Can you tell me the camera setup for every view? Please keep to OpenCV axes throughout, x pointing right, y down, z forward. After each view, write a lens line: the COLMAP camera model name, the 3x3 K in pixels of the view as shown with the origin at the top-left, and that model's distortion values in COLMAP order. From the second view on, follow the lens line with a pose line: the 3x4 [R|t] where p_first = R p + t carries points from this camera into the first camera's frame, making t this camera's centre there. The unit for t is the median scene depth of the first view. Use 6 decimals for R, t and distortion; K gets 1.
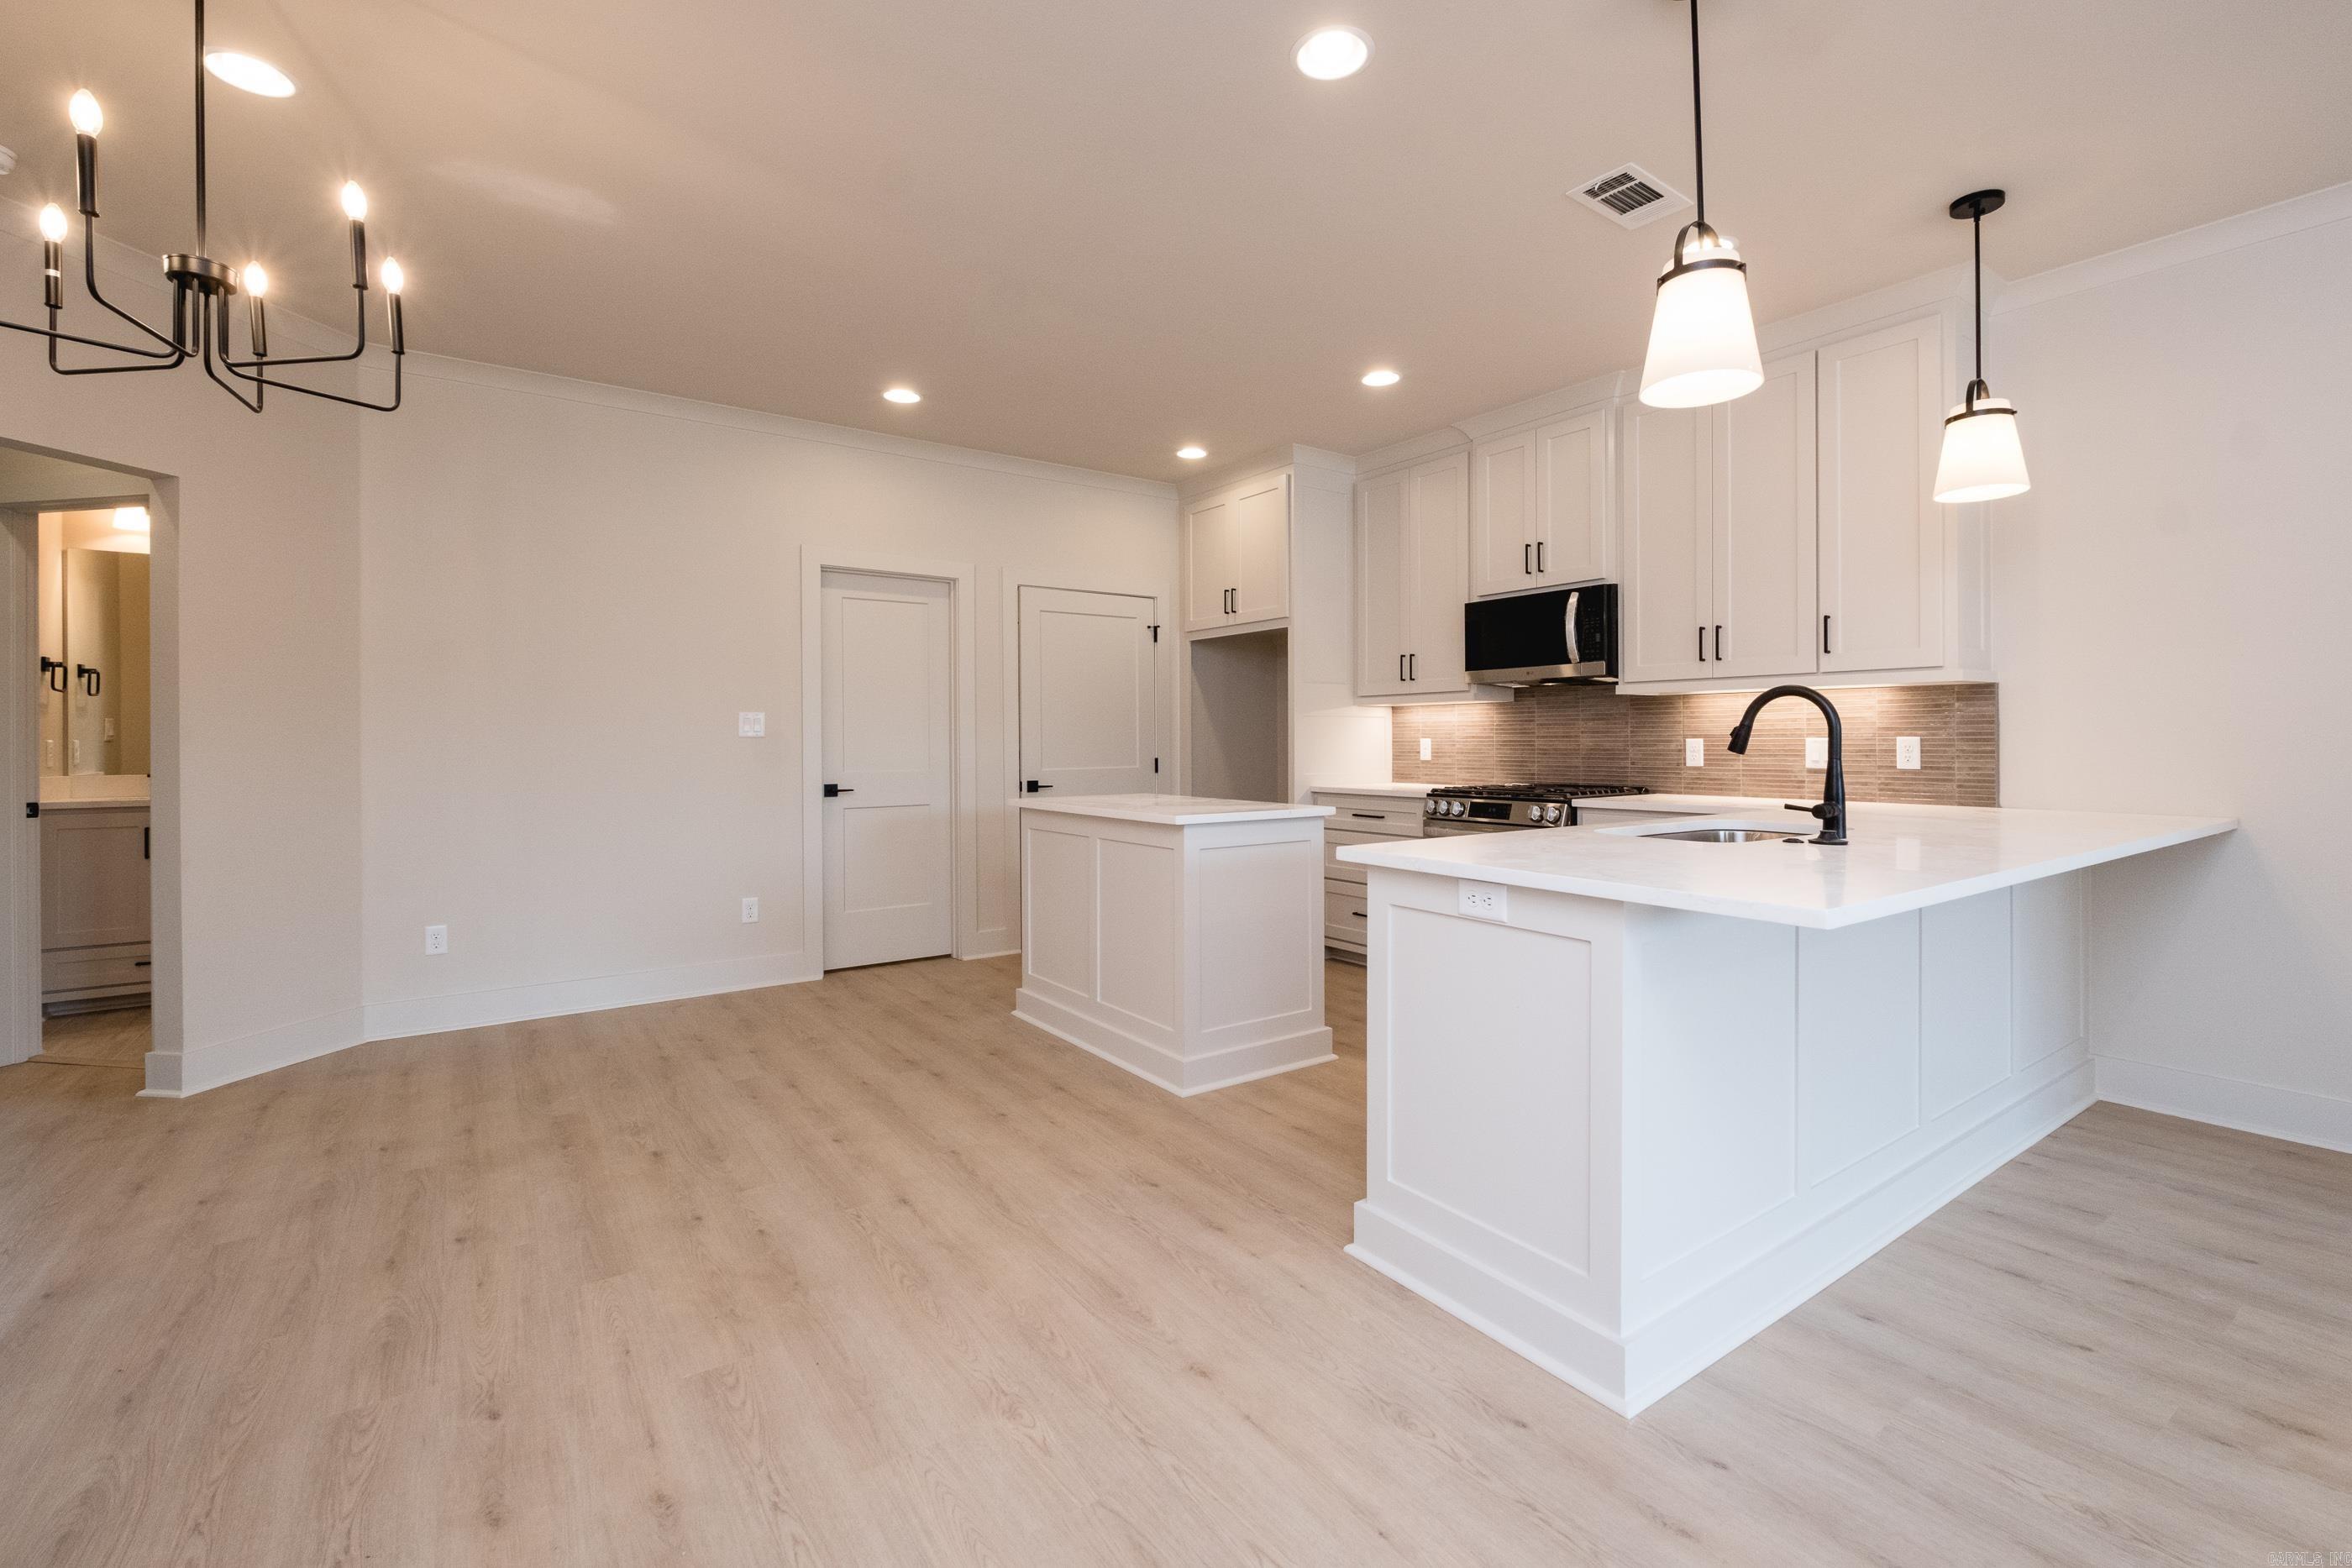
lens RADIAL K [[1024.5, 0, 1197.8], [0, 1024.5, 732.7], [0, 0, 1]] dist [0.002844, -0.003602]
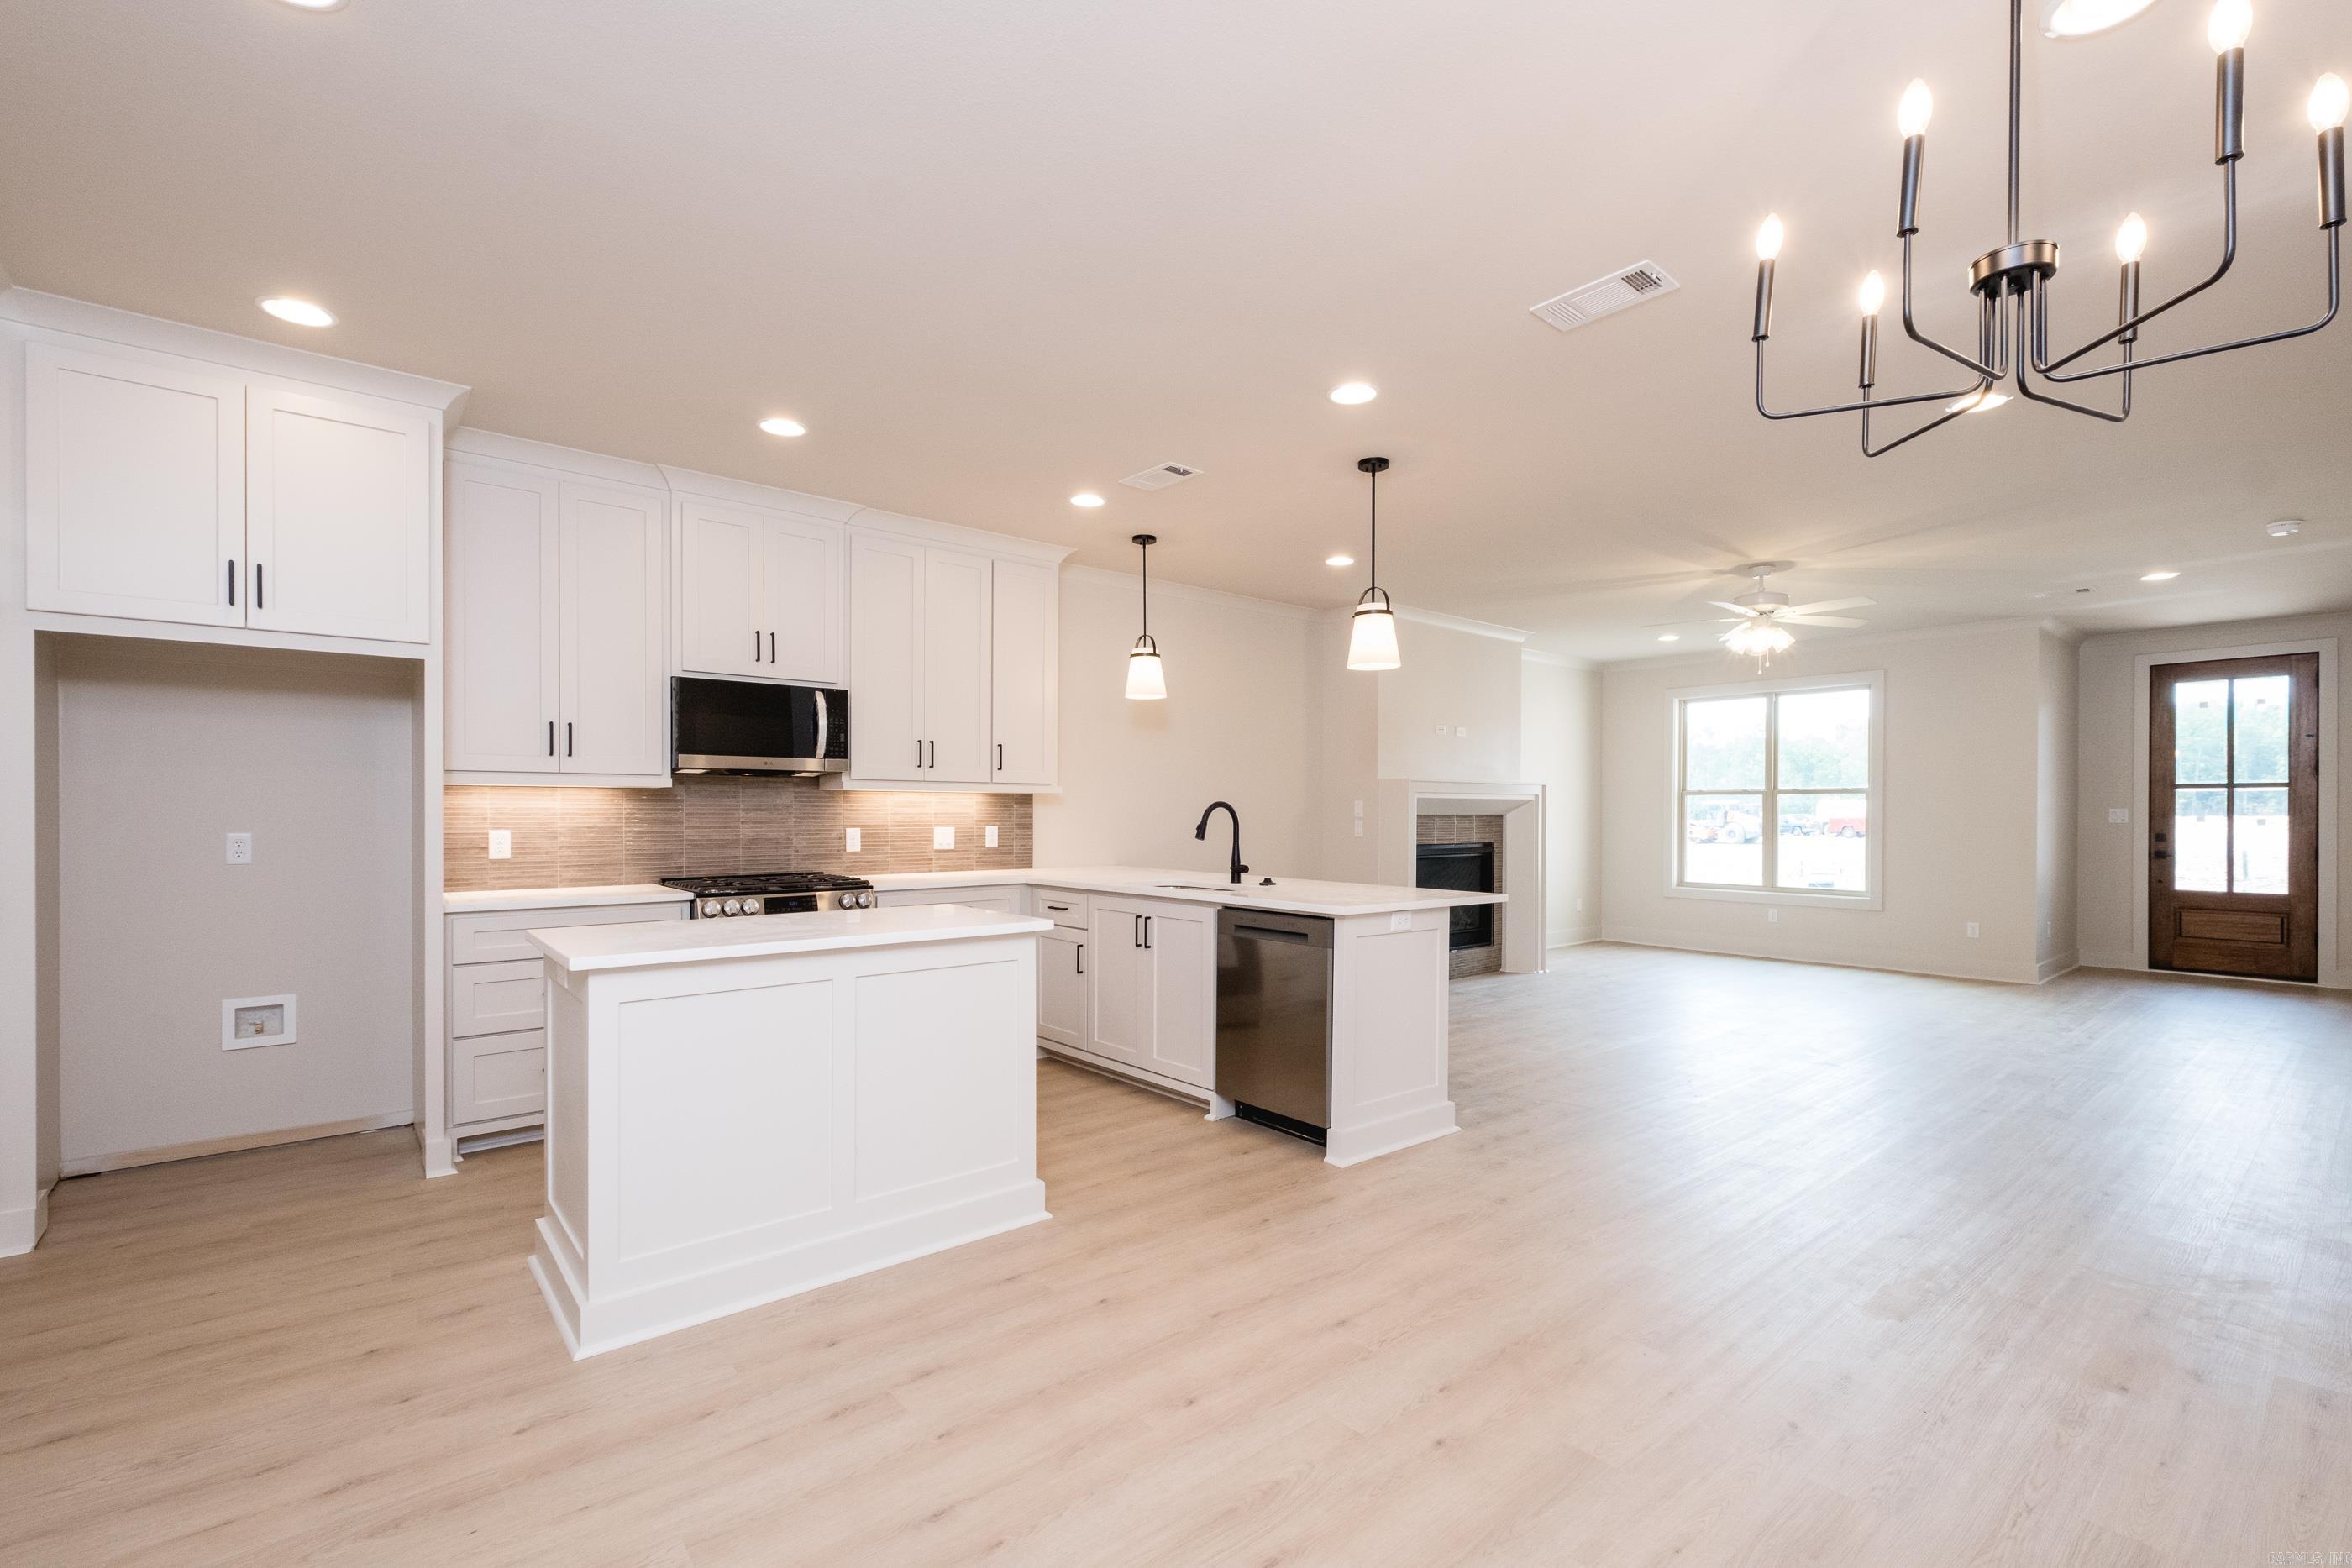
lens RADIAL K [[1024.5, 0, 1178.2], [0, 1024.5, 817.2], [0, 0, 1]] dist [0.002844, -0.003602]
pose [[-0.074996, -0.001817, 0.997182, -0.640226], [-0.009071, 0.999958, 0.001140, -0.010302], [-0.997143, -0.008960, -0.075010, 0.631759]]
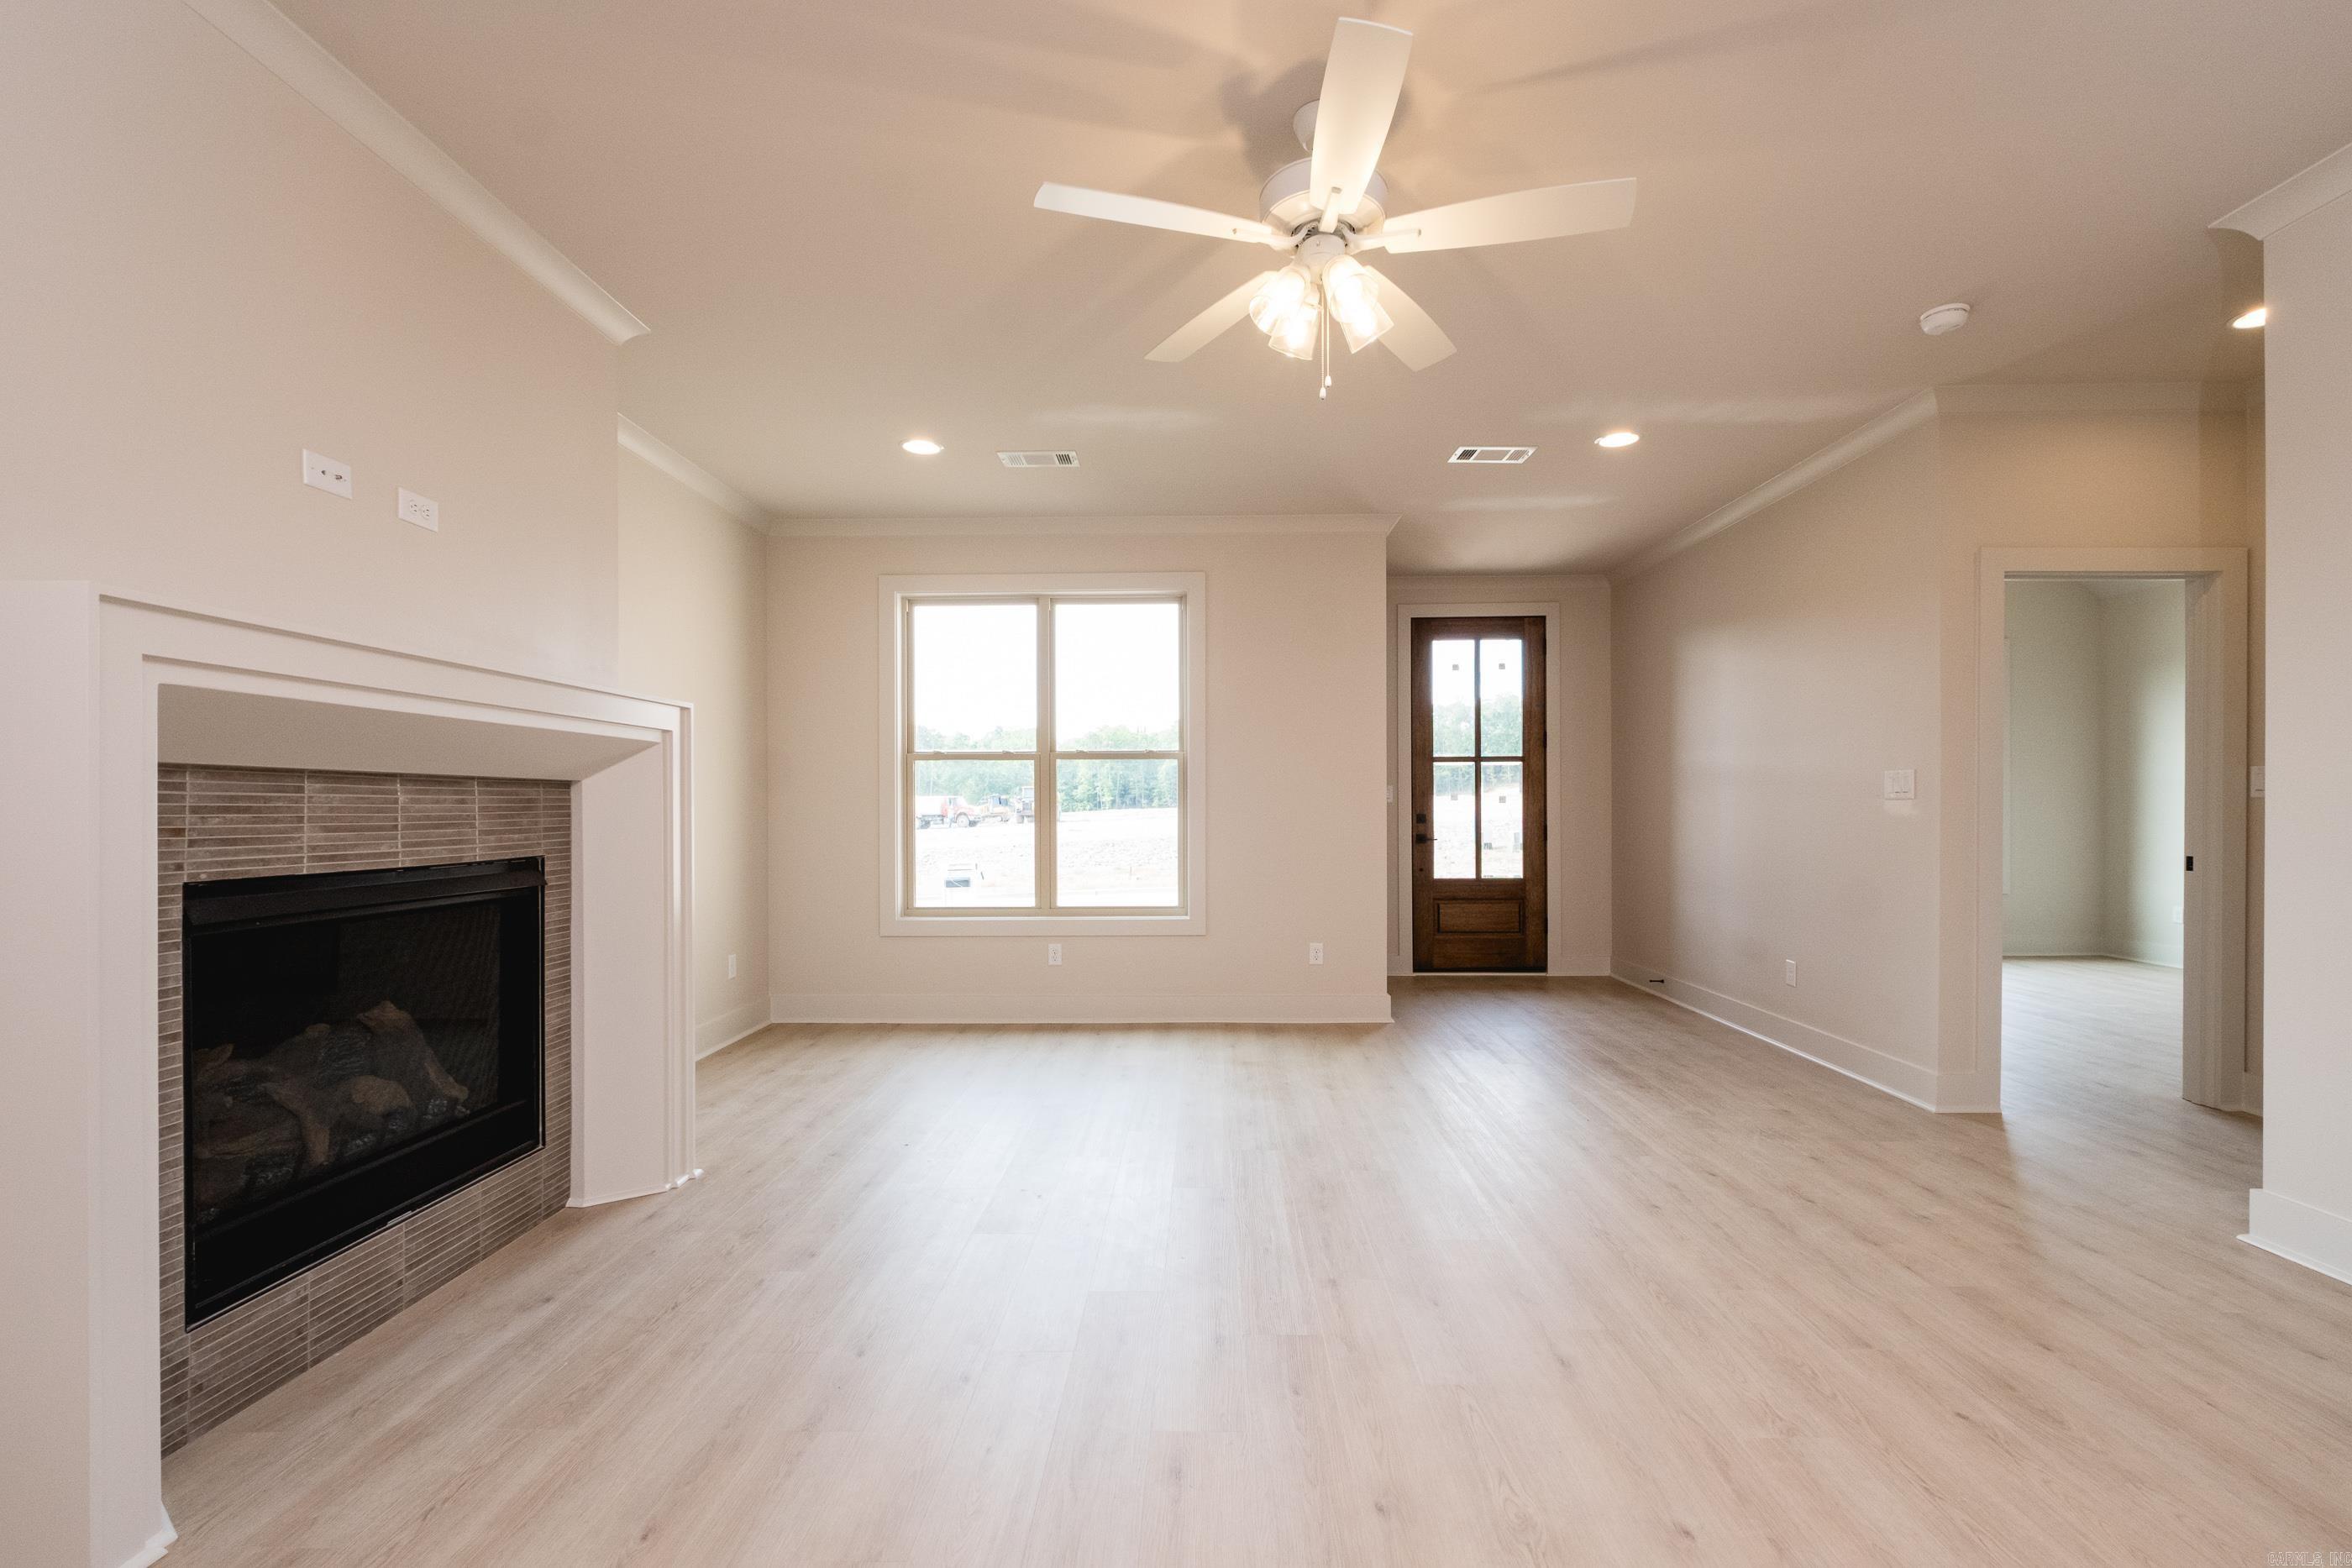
lens RADIAL K [[1024.5, 0, 1190.1], [0, 1024.5, 809.8], [0, 0, 1]] dist [0.002844, -0.003602]
pose [[-0.802156, 0.005760, 0.597087, 0.288622], [0.003109, 0.999980, -0.005470, 0.004134], [-0.597106, -0.002531, -0.802158, 0.263951]]
